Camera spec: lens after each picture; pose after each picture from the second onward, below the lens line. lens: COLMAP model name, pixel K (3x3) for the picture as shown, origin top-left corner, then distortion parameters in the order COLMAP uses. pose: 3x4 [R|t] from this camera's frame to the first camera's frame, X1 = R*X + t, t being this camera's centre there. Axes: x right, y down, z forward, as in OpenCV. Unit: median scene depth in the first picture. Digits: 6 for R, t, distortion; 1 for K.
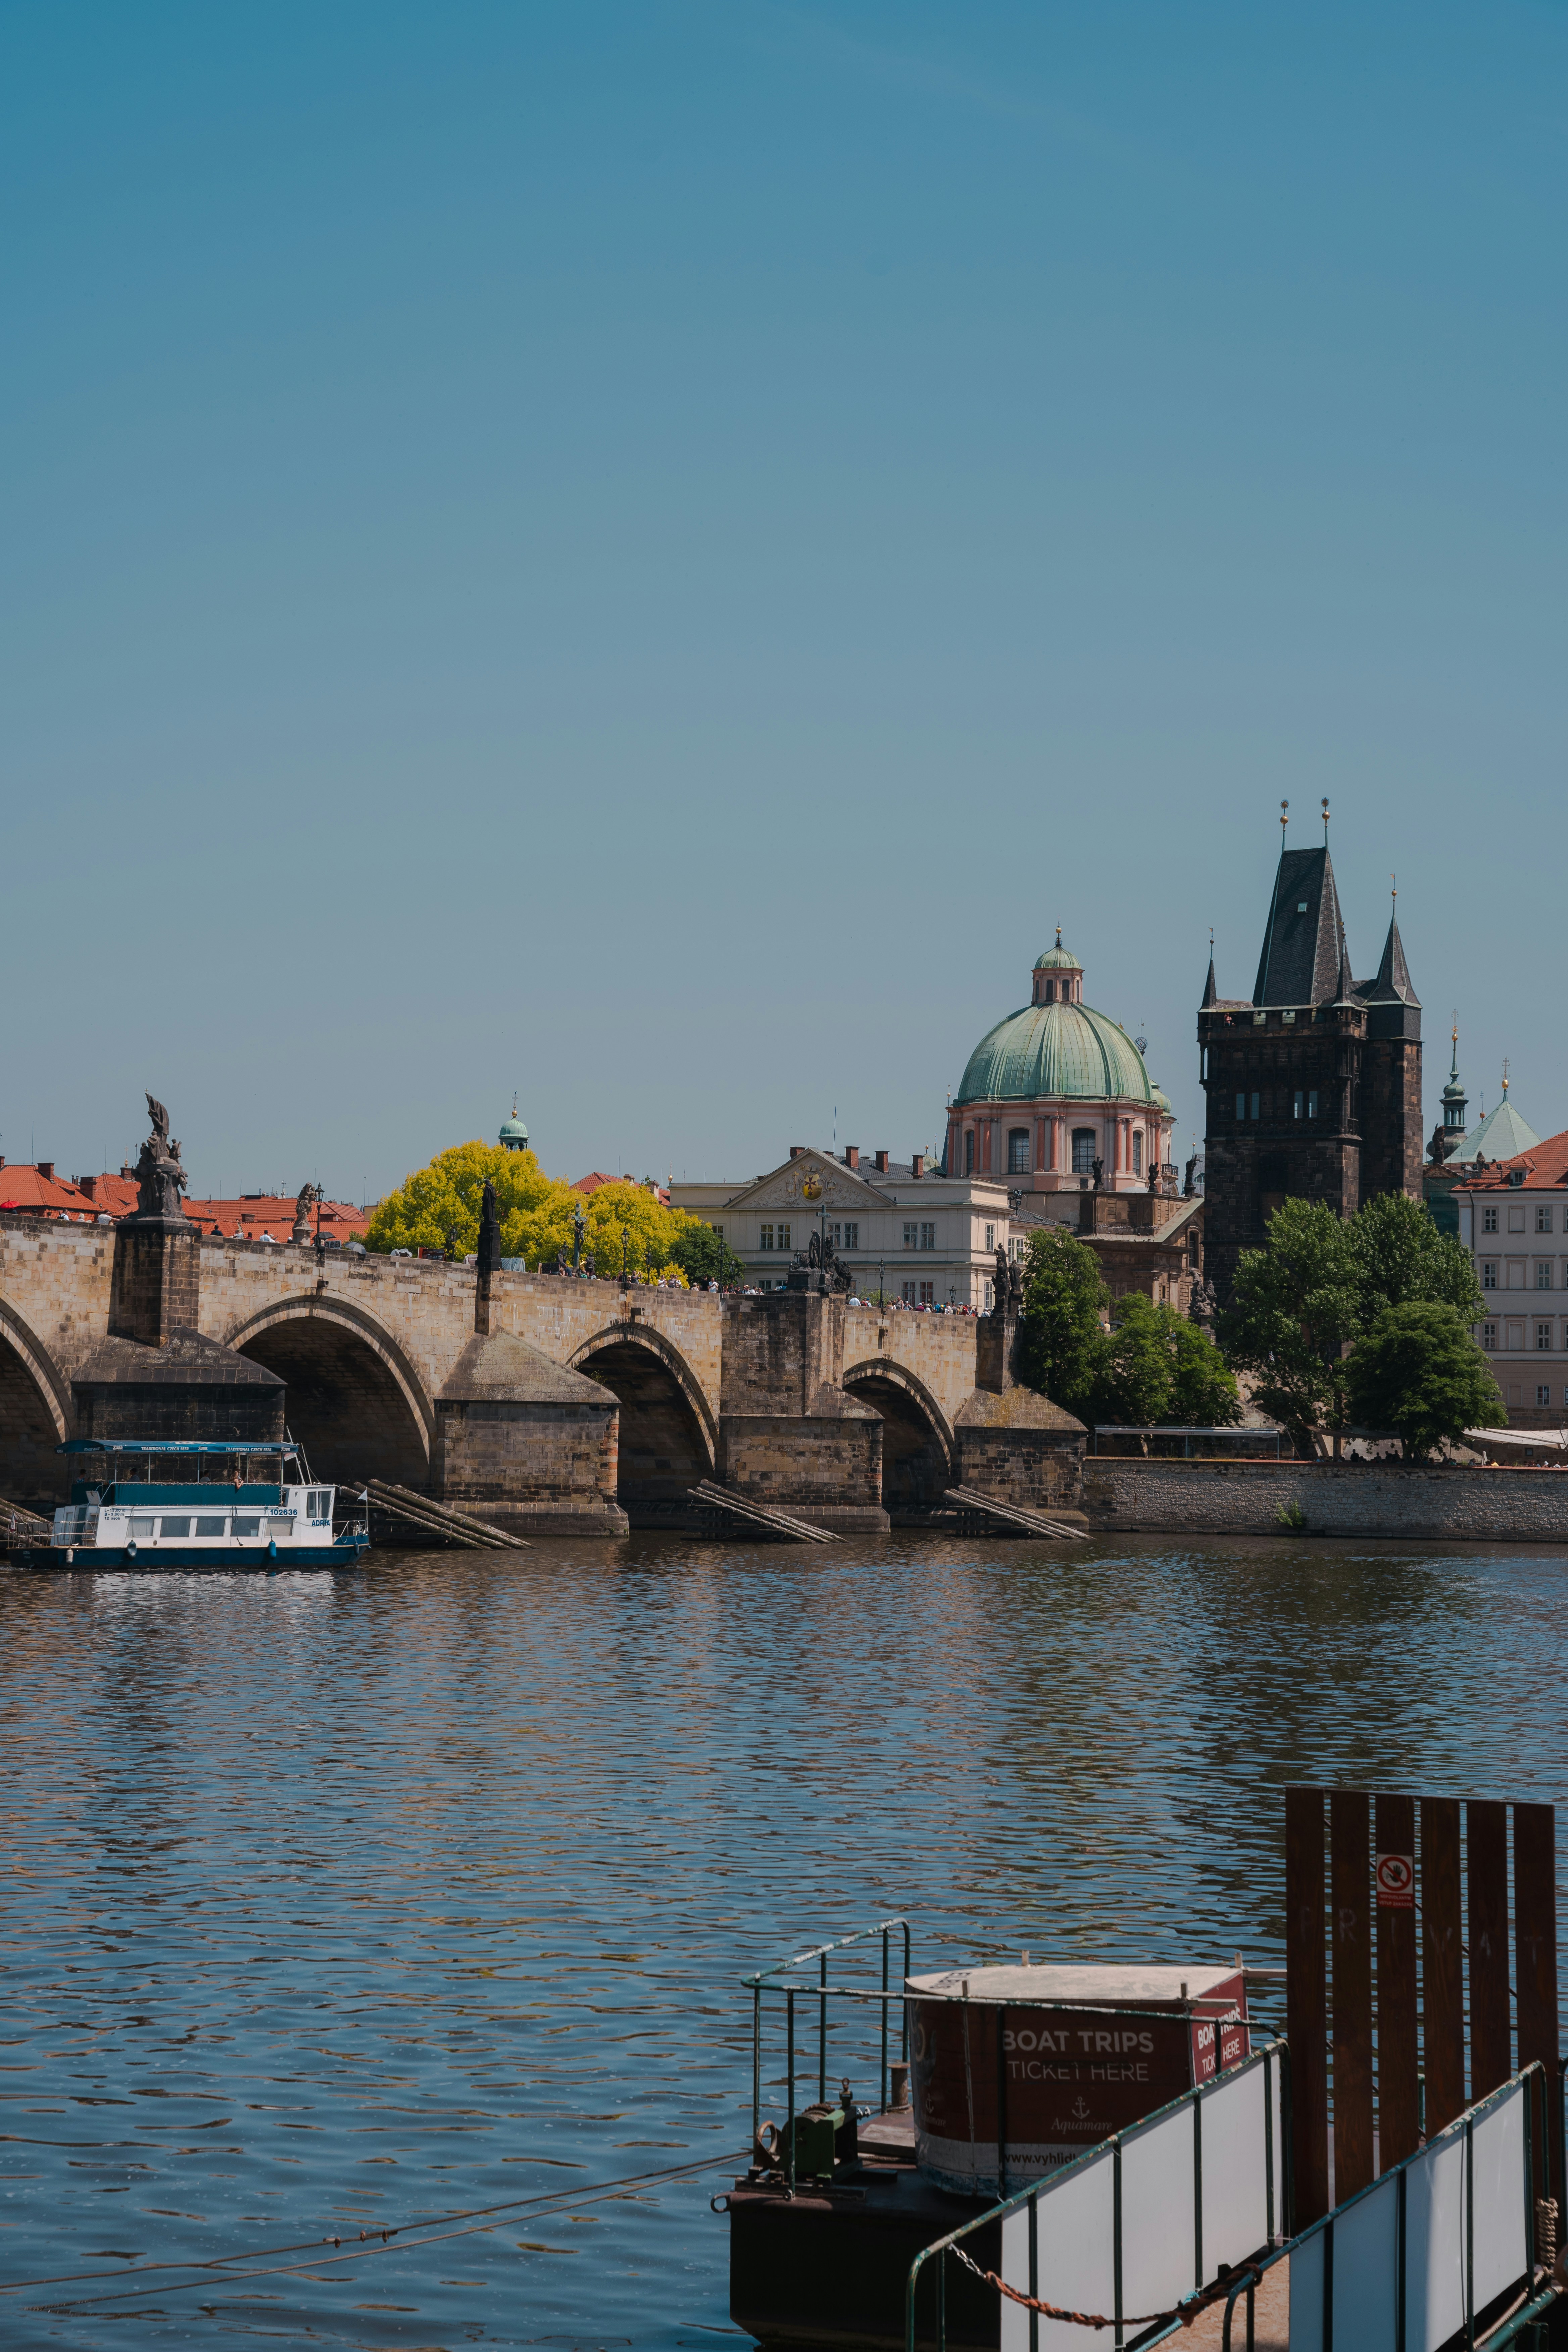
lens RADIAL K [[3124.8, 0, 784.0], [0, 3124.8, 1176.0], [0, 0, 1]] dist [0.017173, 0.363035]
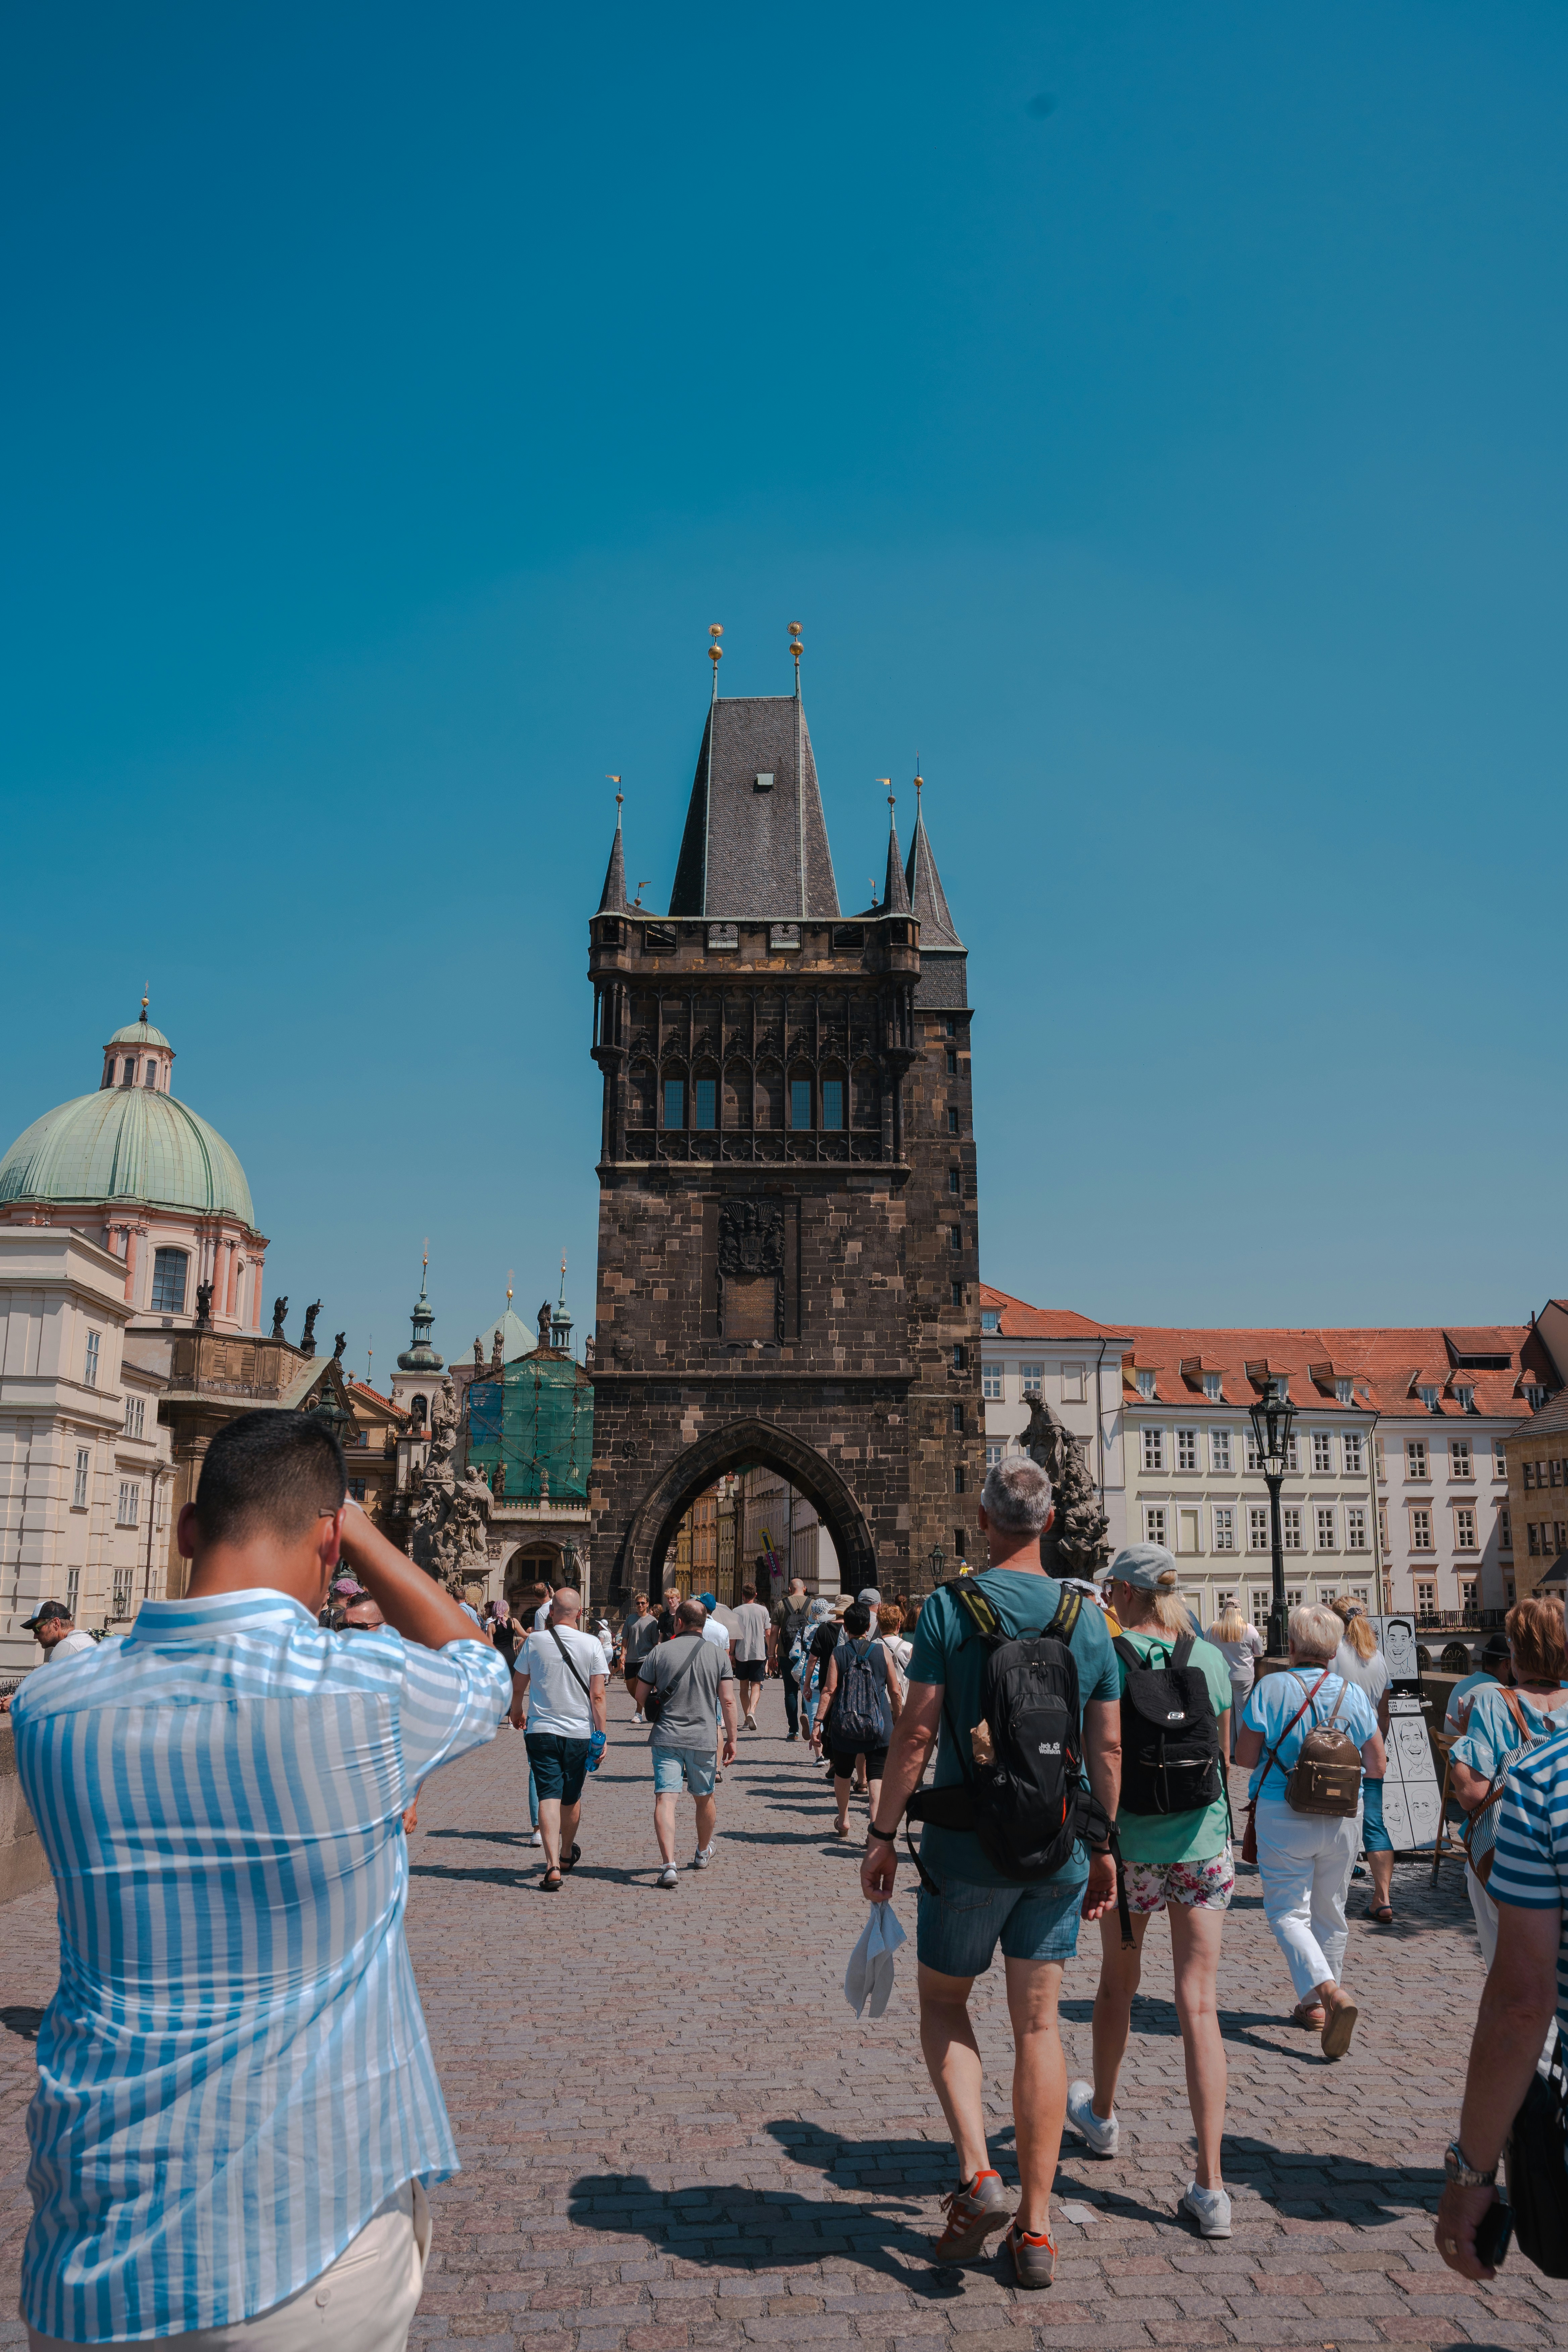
lens RADIAL K [[1656.1, 0, 784.0], [0, 1656.1, 1176.0], [0, 0, 1]] dist [0.000876, 0.000756]
pose [[0.855348, 0.107302, 0.506820, 0.027359], [-0.030863, 0.987132, -0.156904, 0.029479], [-0.517134, 0.118565, 0.847652, 0.757622]]
